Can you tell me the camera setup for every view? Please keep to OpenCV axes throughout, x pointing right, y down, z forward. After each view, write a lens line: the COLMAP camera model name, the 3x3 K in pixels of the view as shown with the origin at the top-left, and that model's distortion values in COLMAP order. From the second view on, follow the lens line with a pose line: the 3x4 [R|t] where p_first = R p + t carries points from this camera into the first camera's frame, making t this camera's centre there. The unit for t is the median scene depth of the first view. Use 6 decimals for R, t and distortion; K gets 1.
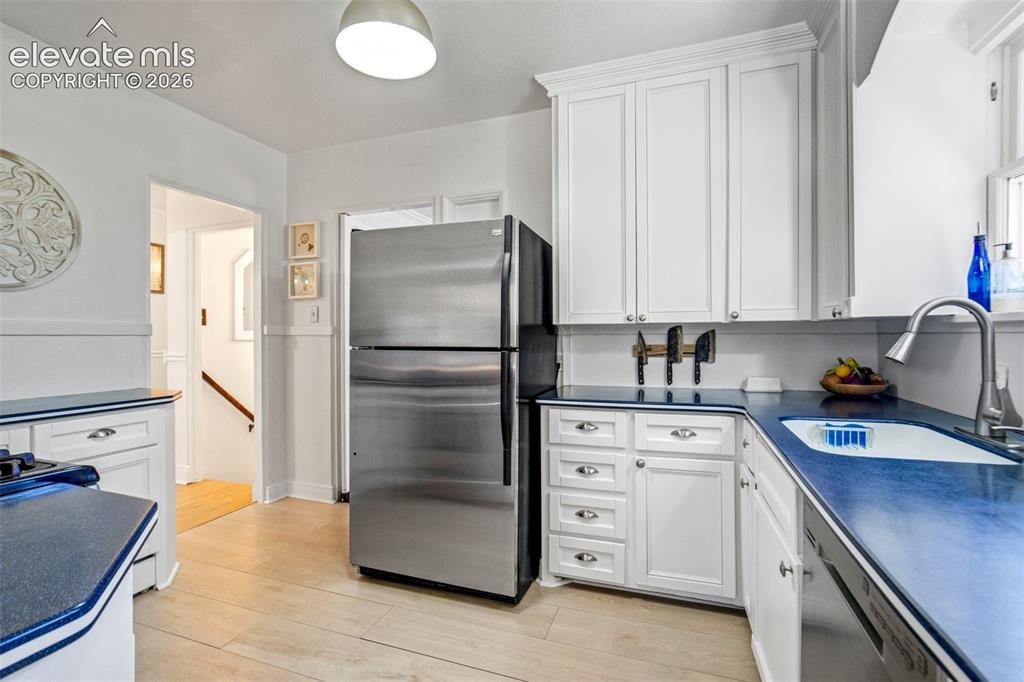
lens RADIAL K [[466.9, 0, 512.0], [0, 466.9, 341.0], [0, 0, 1]] dist [-0.044647, 0.023338]
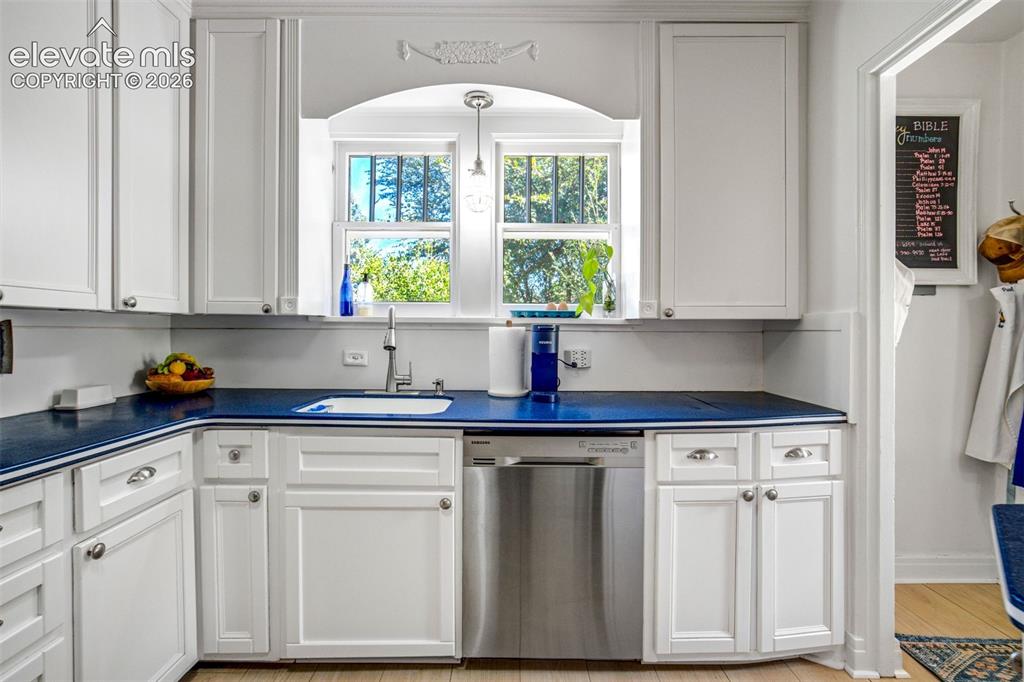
lens RADIAL K [[474.1, 0, 516.2], [0, 474.1, 333.3], [0, 0, 1]] dist [-0.045659, 0.024906]
pose [[-0.320168, -0.002558, 0.947357, -0.439656], [0.008686, 0.999946, 0.005636, -0.005808], [-0.947321, 0.010033, -0.320128, 0.695949]]
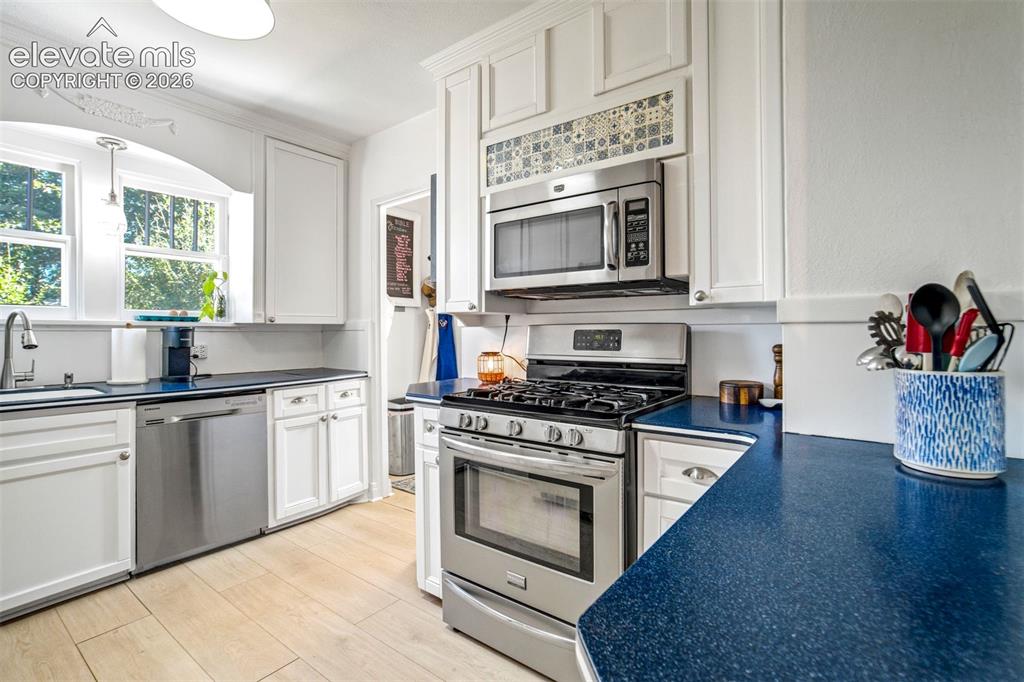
lens RADIAL K [[474.1, 0, 516.2], [0, 474.1, 333.3], [0, 0, 1]] dist [-0.045659, 0.024906]
pose [[-0.954784, 0.004895, 0.297262, -0.594173], [0.009032, 0.999881, 0.012545, -0.006184], [-0.297165, 0.014662, -0.954714, 0.931757]]
